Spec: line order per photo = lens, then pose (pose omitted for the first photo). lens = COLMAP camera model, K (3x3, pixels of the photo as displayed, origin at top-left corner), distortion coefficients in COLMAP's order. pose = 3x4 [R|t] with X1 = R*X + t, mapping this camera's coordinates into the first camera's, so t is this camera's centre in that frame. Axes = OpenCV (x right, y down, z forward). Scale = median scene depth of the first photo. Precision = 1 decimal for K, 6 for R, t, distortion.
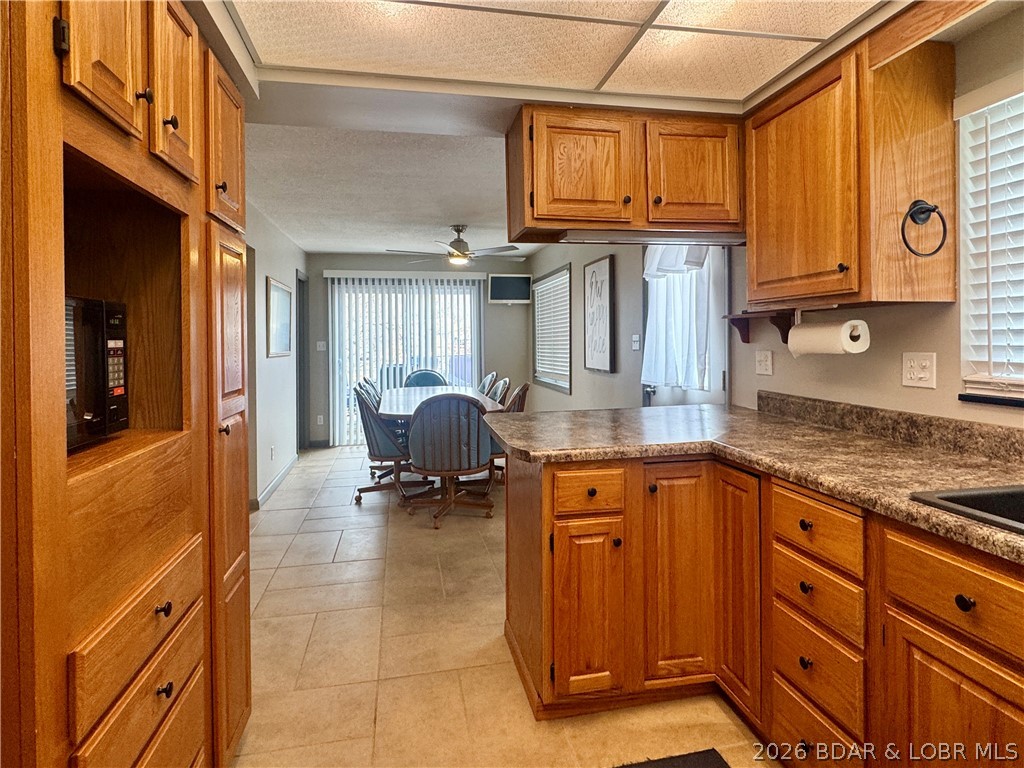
lens RADIAL K [[537.2, 0, 509.7], [0, 537.2, 384.2], [0, 0, 1]] dist [0.000270, 0.000047]
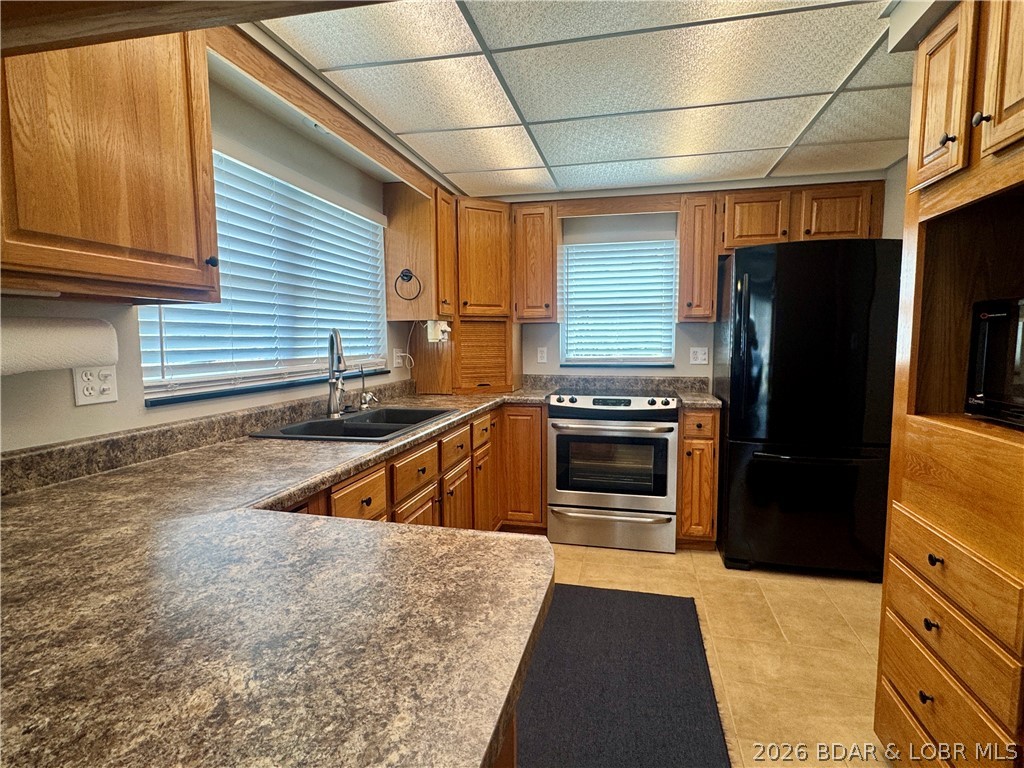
lens RADIAL K [[537.2, 0, 512.1], [0, 537.2, 387.3], [0, 0, 1]] dist [0.000270, 0.000047]
pose [[-0.912831, -0.023681, 0.407650, -0.179127], [0.045933, 0.986026, 0.160137, -0.134001], [-0.405745, 0.164902, -0.898987, 1.615609]]
